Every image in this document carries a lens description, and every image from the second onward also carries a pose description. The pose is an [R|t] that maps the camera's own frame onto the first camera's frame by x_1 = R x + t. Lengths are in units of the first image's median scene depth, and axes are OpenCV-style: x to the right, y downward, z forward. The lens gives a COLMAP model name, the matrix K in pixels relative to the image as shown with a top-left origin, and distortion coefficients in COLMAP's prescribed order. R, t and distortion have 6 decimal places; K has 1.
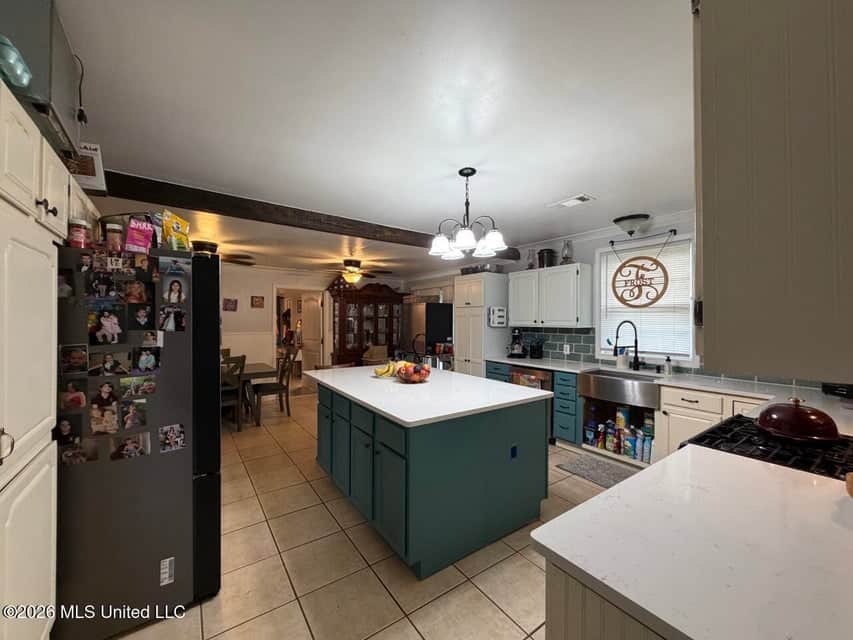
lens RADIAL K [[340.1, 0, 426.5], [0, 340.1, 320.0], [0, 0, 1]] dist [0.001713, -0.000180]
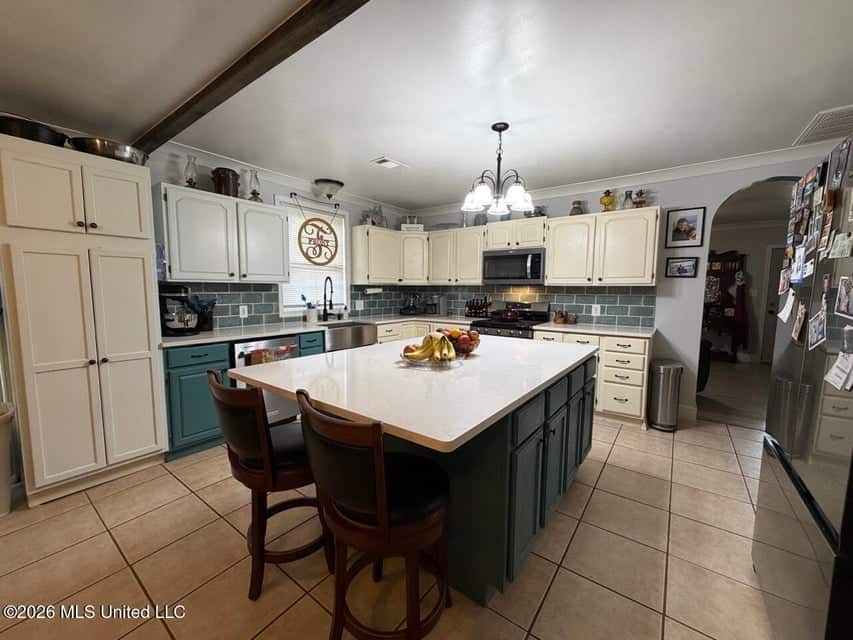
lens RADIAL K [[340.1, 0, 426.5], [0, 340.1, 320.0], [0, 0, 1]] dist [0.001713, -0.000180]
pose [[-0.307240, -0.096557, 0.946721, -0.541163], [-0.011853, 0.995150, 0.097650, 0.028160], [-0.951558, 0.018781, -0.306895, 0.992278]]
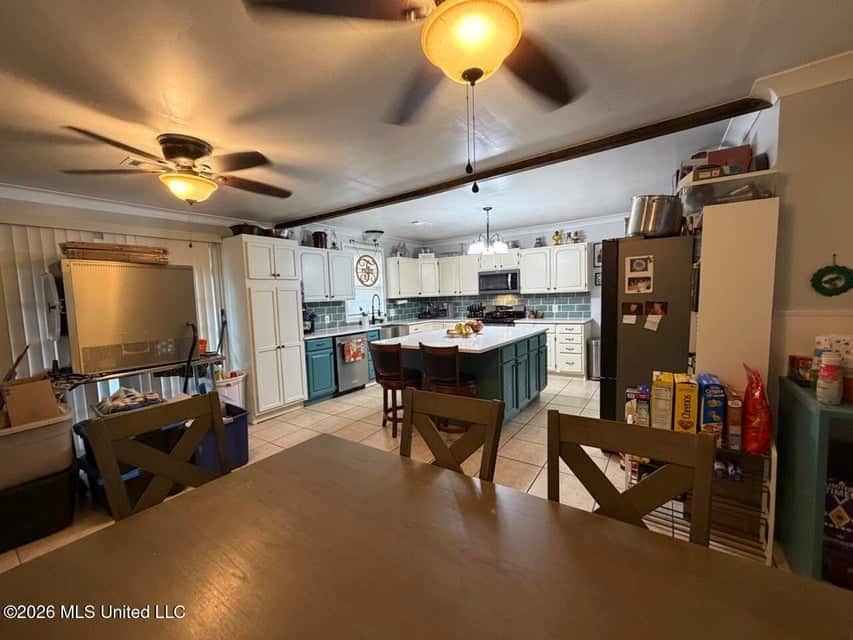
lens RADIAL K [[340.1, 0, 426.5], [0, 340.1, 320.0], [0, 0, 1]] dist [0.001713, -0.000180]
pose [[-0.335747, -0.060403, 0.940014, -0.991403], [0.032087, 0.996629, 0.075501, 0.009204], [-0.941406, 0.055511, -0.332677, 1.263025]]
